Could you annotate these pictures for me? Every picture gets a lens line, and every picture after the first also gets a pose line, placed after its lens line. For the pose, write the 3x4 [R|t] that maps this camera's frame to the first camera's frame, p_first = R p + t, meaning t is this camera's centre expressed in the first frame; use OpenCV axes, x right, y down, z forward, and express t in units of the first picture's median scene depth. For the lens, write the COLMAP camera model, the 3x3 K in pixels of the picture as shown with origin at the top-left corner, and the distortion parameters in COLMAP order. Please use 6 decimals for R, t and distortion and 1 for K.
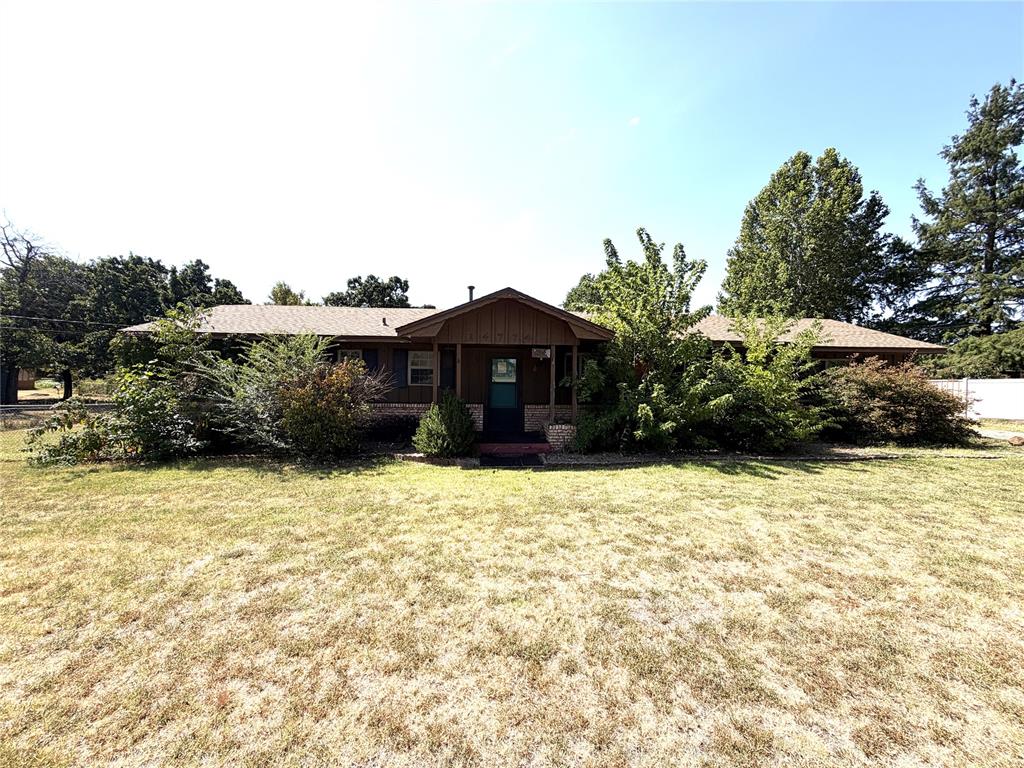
lens RADIAL K [[408.7, 0, 512.0], [0, 408.7, 384.0], [0, 0, 1]] dist [0.000440, 0.000039]
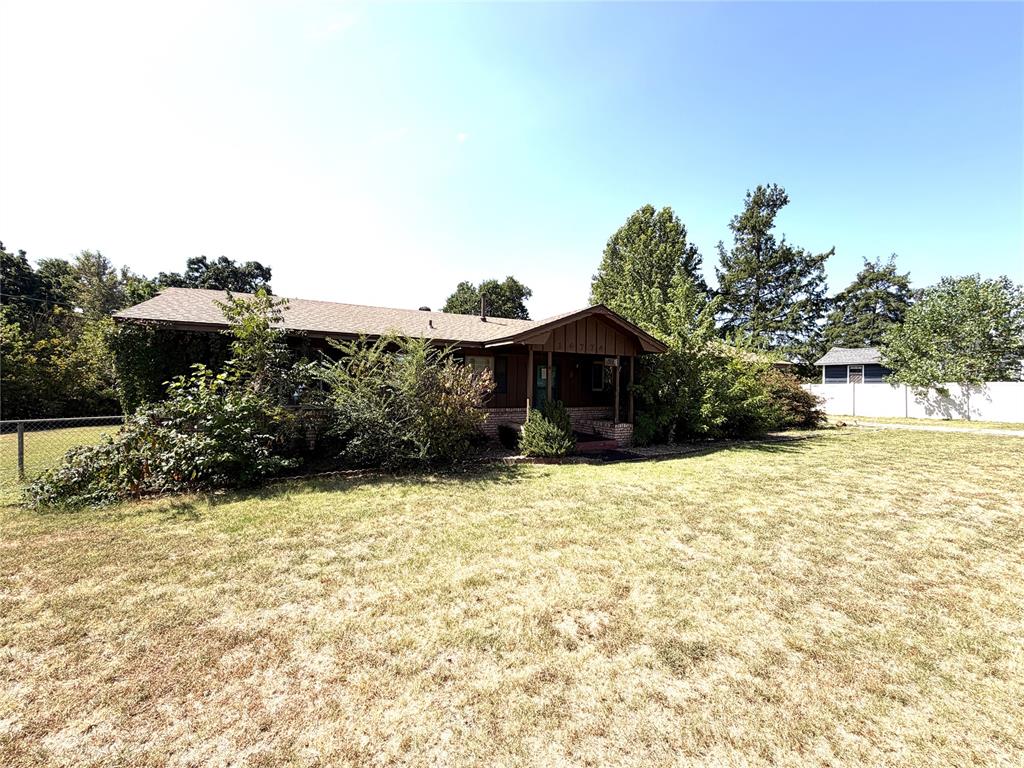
lens RADIAL K [[407.1, 0, 512.0], [0, 407.1, 384.0], [0, 0, 1]] dist [-0.004206, -0.000131]
pose [[0.916212, 0.003485, 0.400678, -0.213535], [0.000199, 0.999958, -0.009153, -0.000986], [-0.400693, 0.008465, 0.916173, 0.019800]]
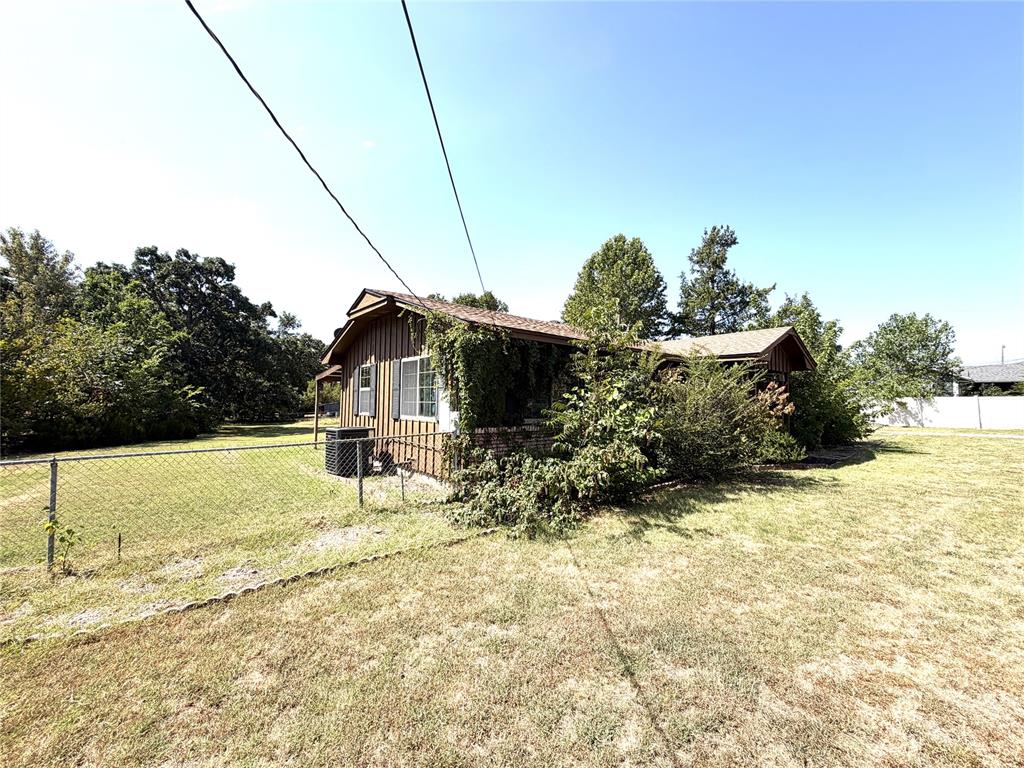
lens RADIAL K [[405.7, 0, 512.0], [0, 405.7, 384.0], [0, 0, 1]] dist [0.000626, -0.000103]
pose [[0.806235, 0.025495, 0.591046, -0.458645], [0.000902, 0.999017, -0.044323, -0.000034], [-0.591595, 0.036268, 0.805419, 0.155506]]
